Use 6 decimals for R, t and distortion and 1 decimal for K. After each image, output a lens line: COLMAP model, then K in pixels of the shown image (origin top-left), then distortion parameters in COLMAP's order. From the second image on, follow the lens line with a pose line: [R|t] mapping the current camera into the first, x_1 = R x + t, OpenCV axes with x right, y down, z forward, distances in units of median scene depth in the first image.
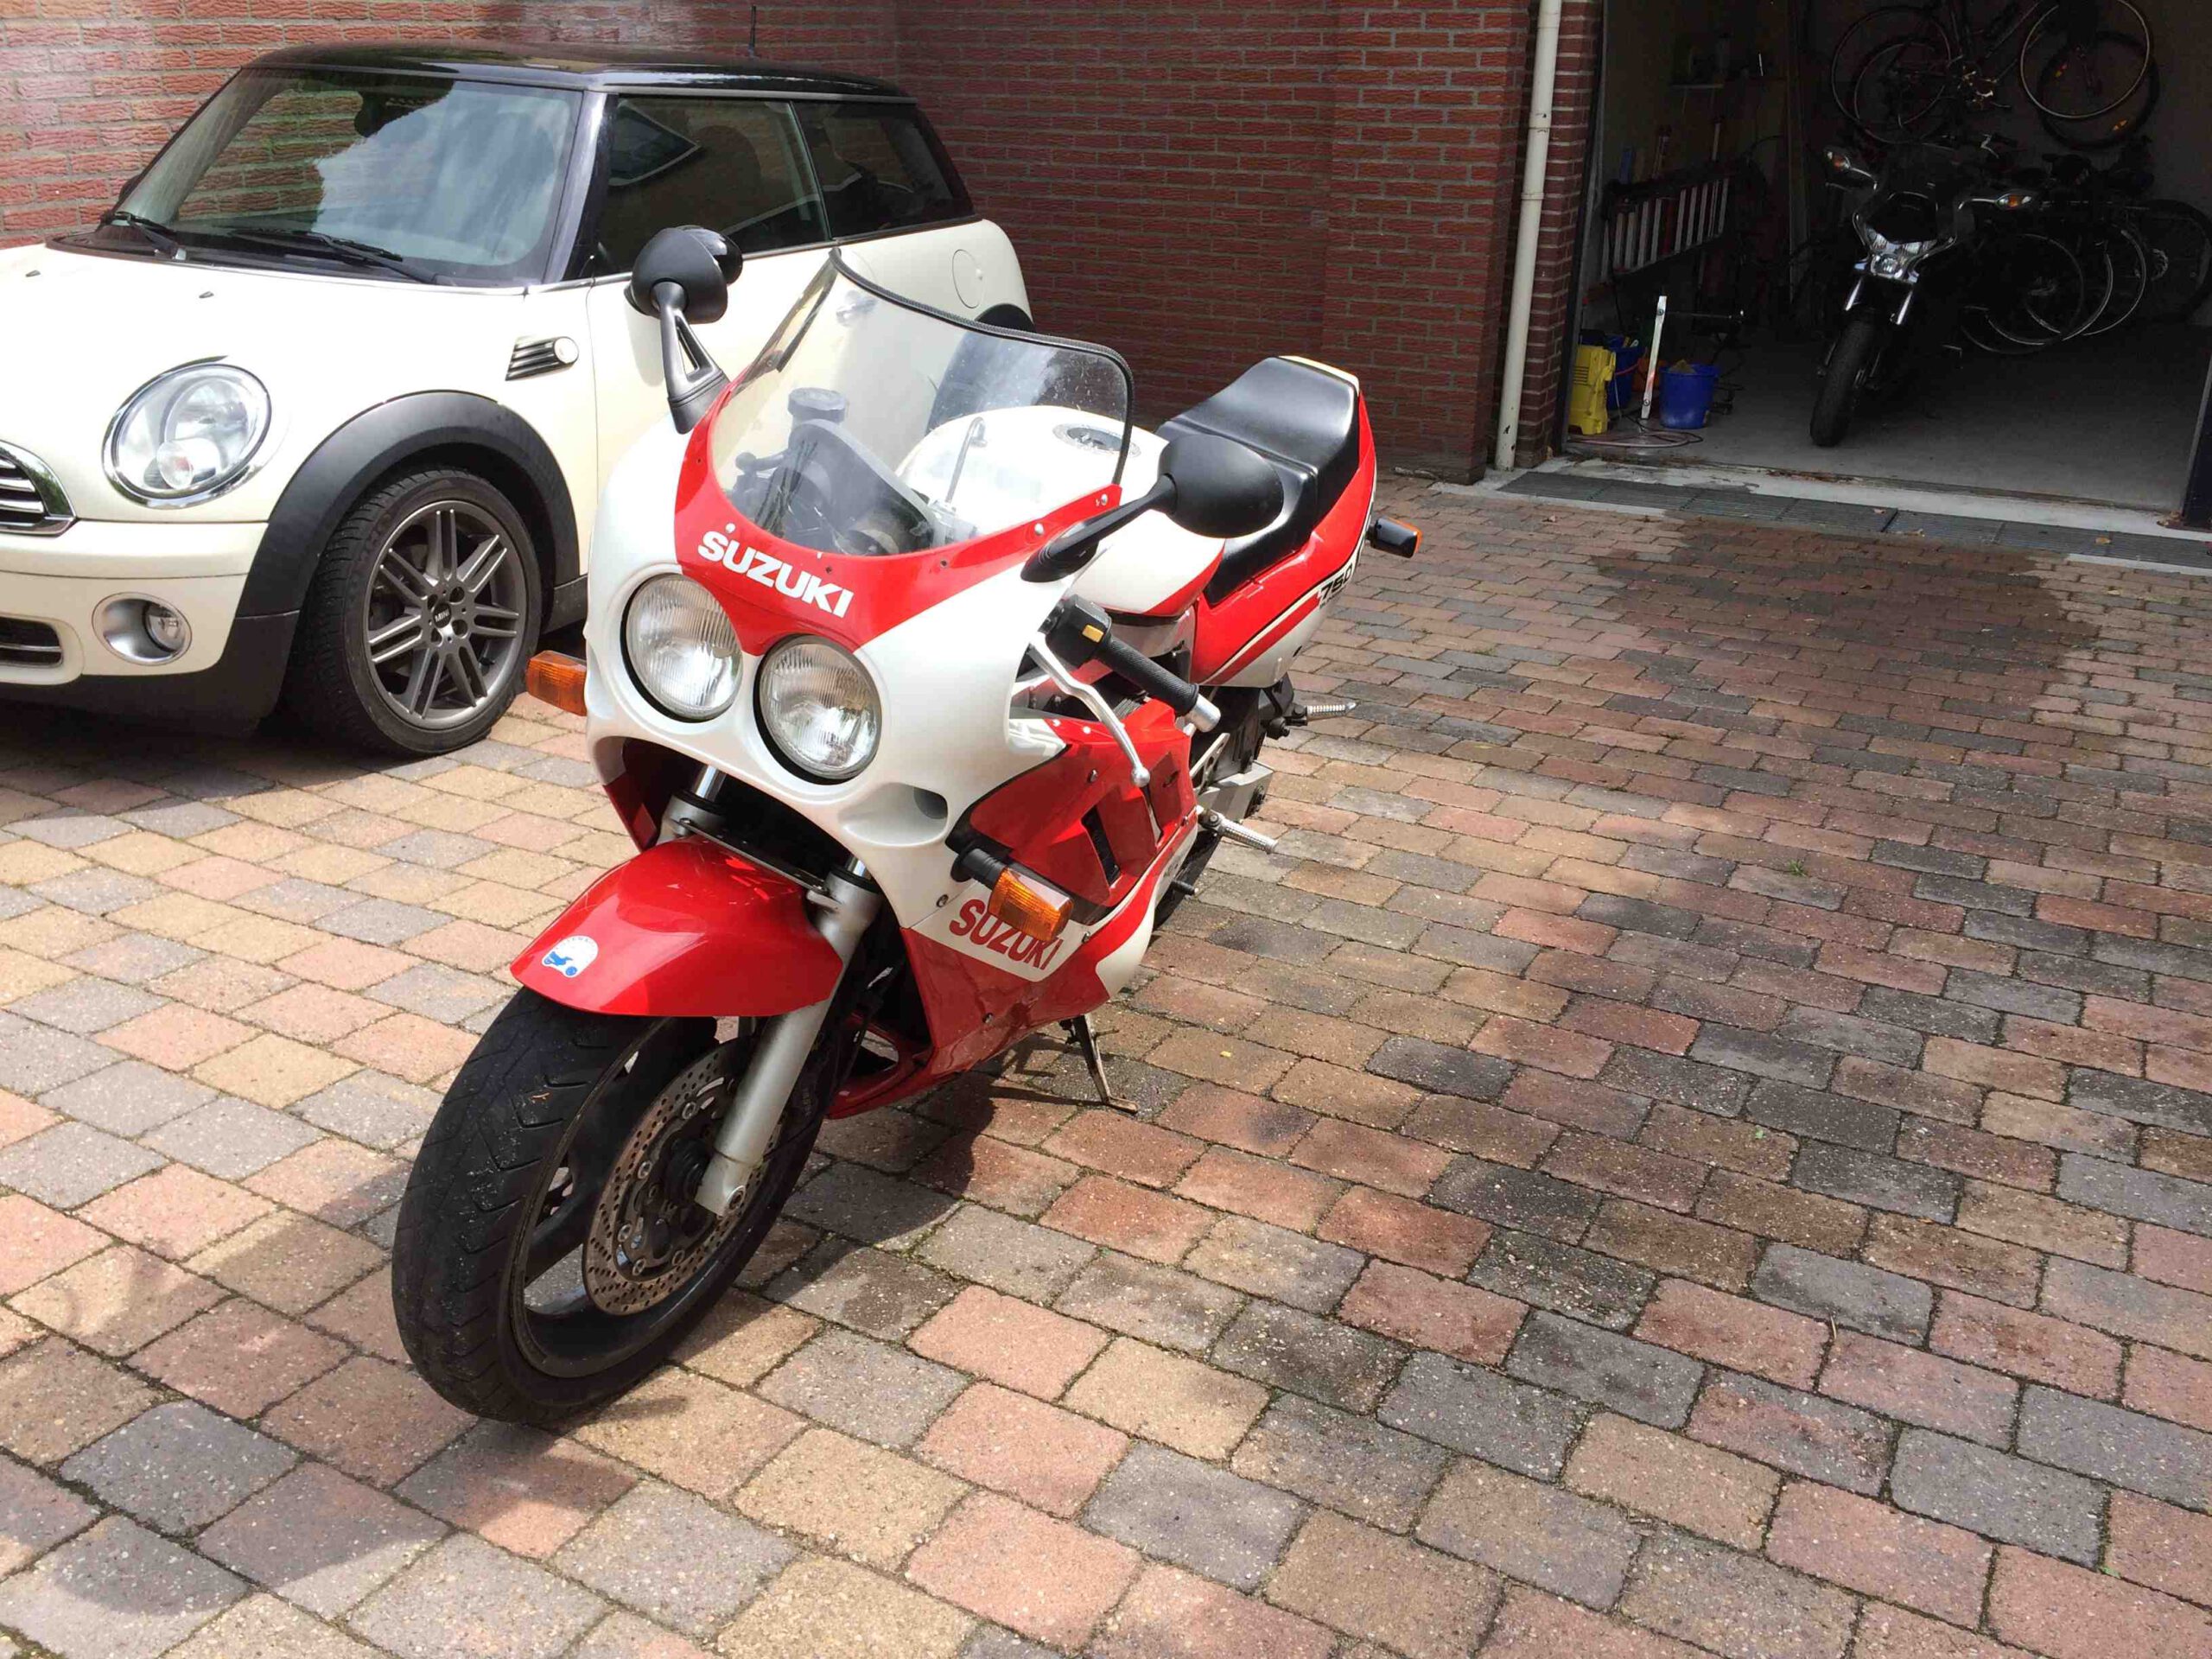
lens RADIAL K [[1892.0, 0, 1106.0], [0, 1892.0, 829.5], [0, 0, 1]] dist [0.030429, -0.001400]
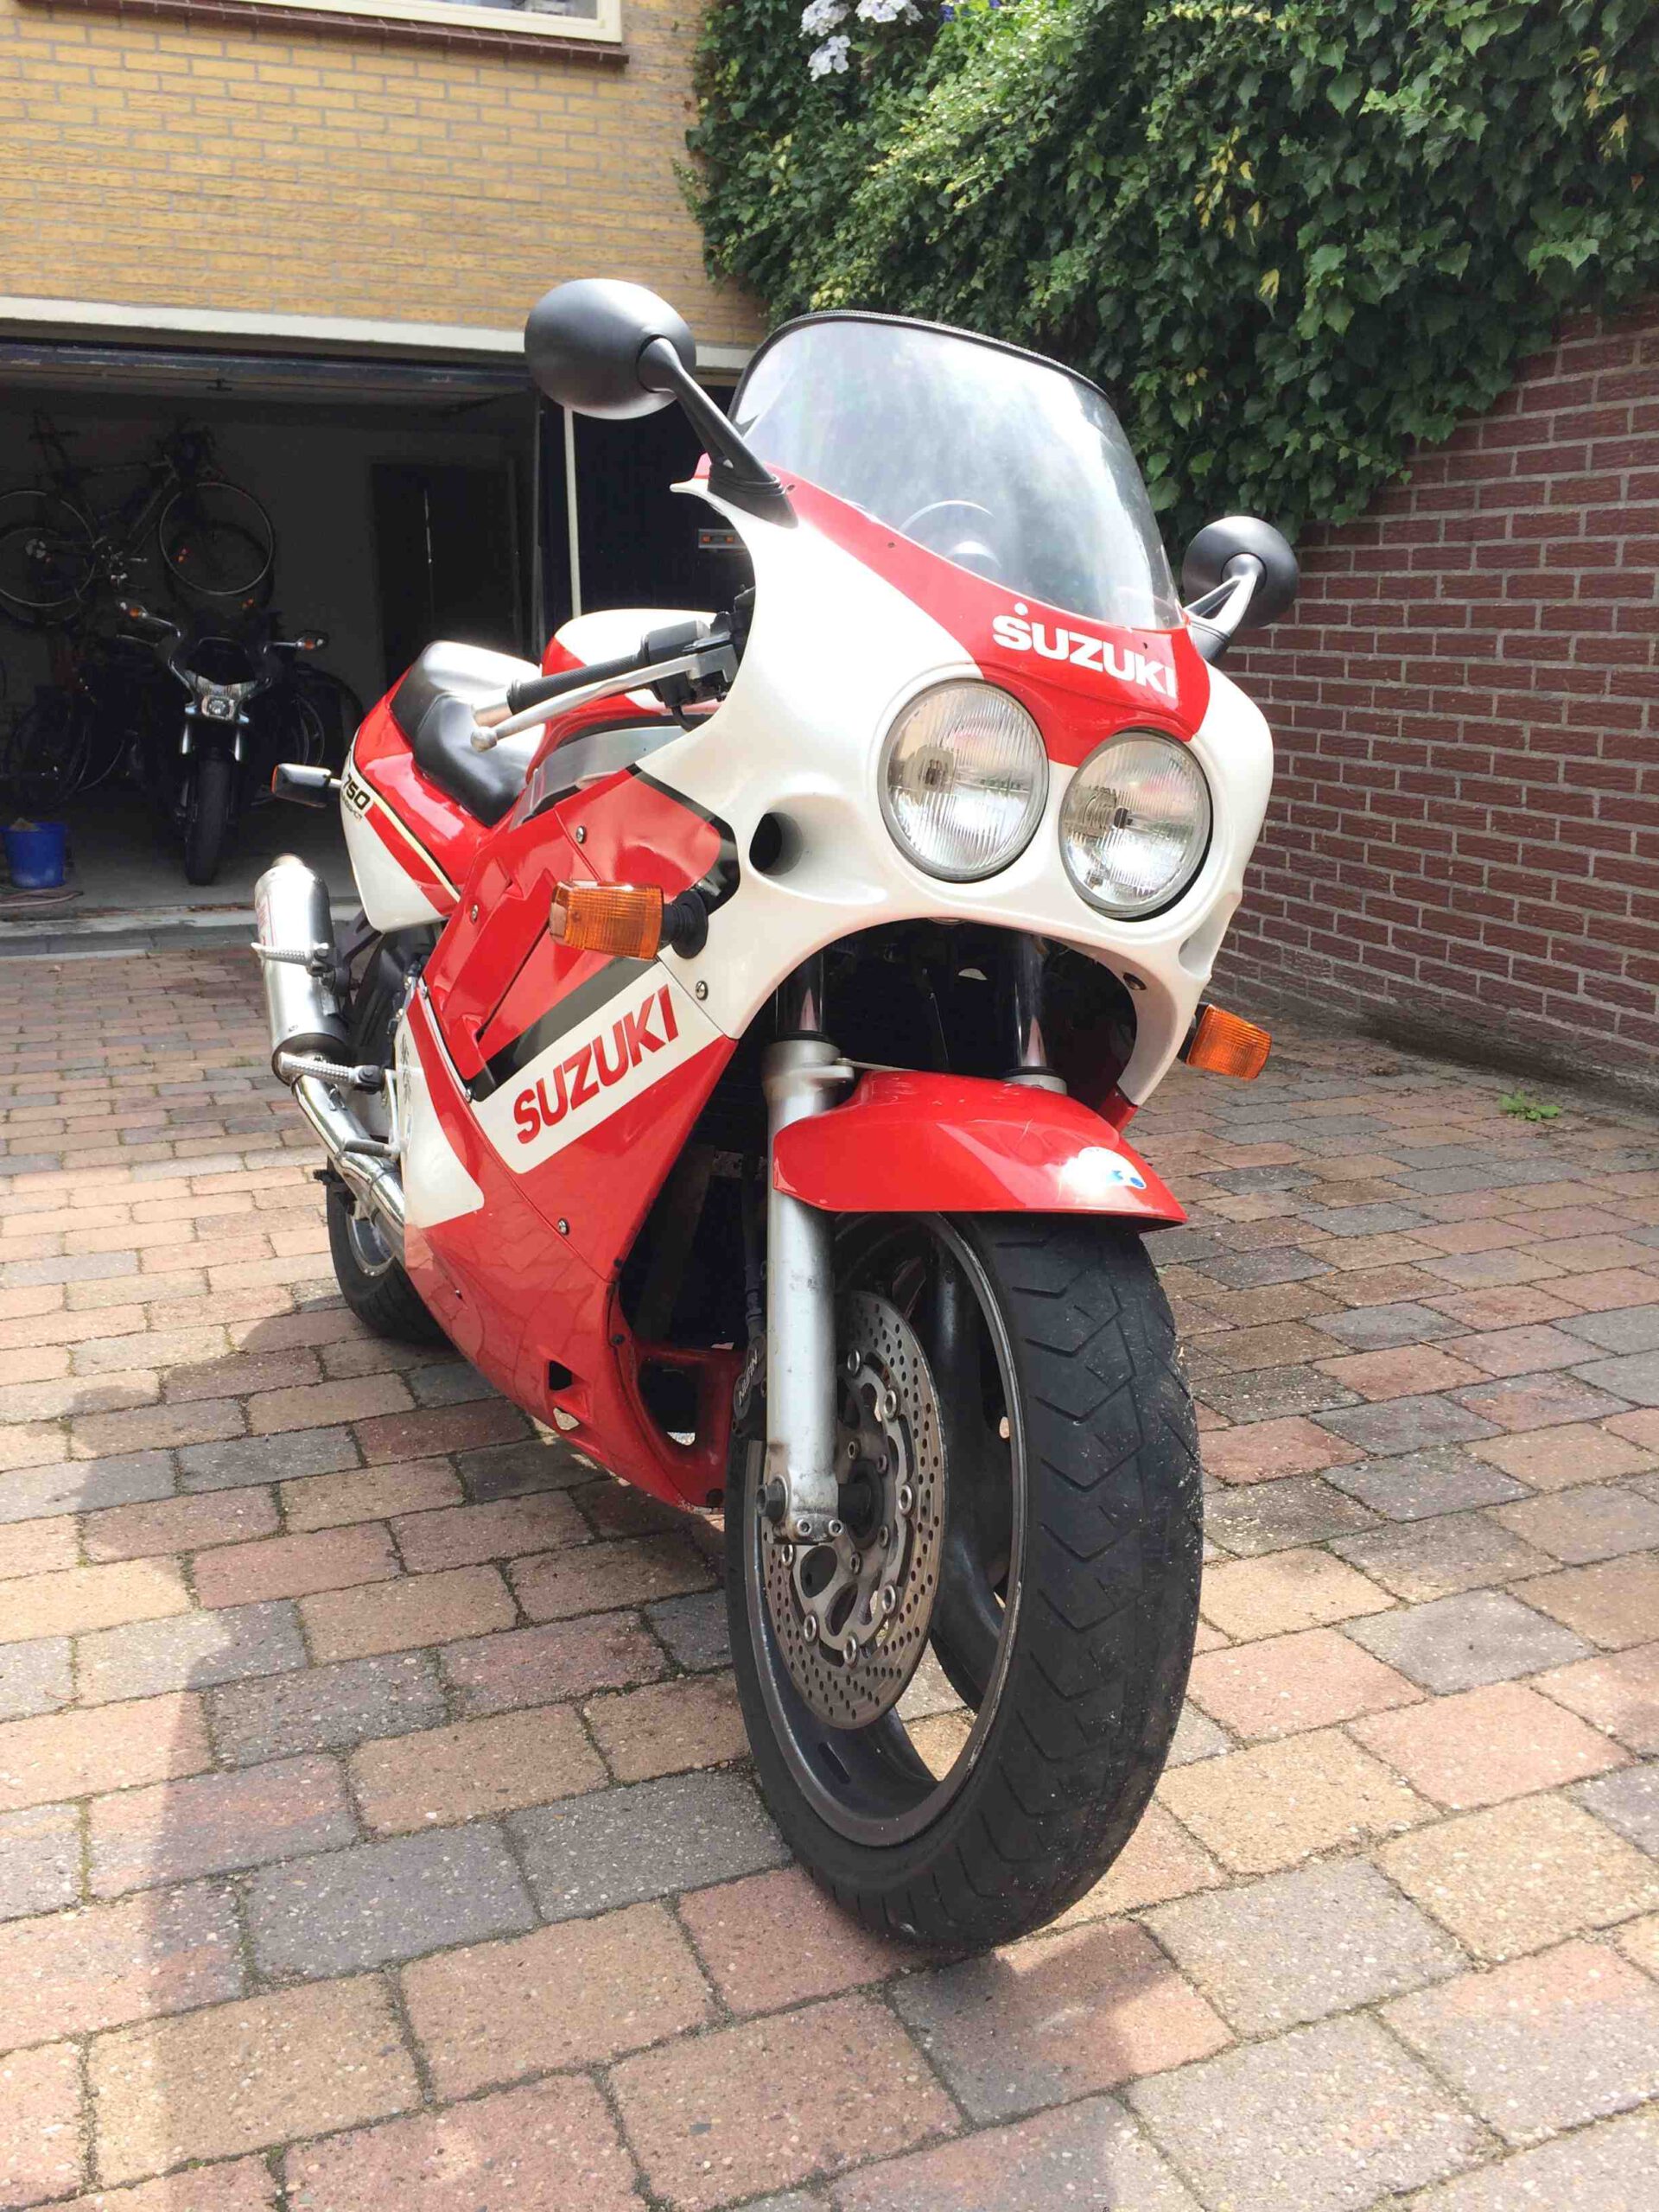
lens RADIAL K [[1892.0, 0, 829.5], [0, 1892.0, 1106.0], [0, 0, 1]] dist [0.030429, -0.001400]
pose [[0.631802, -0.203647, 0.747900, -0.837264], [0.299152, 0.954179, 0.007101, 0.006159], [-0.715077, 0.219249, 0.663773, 0.561310]]
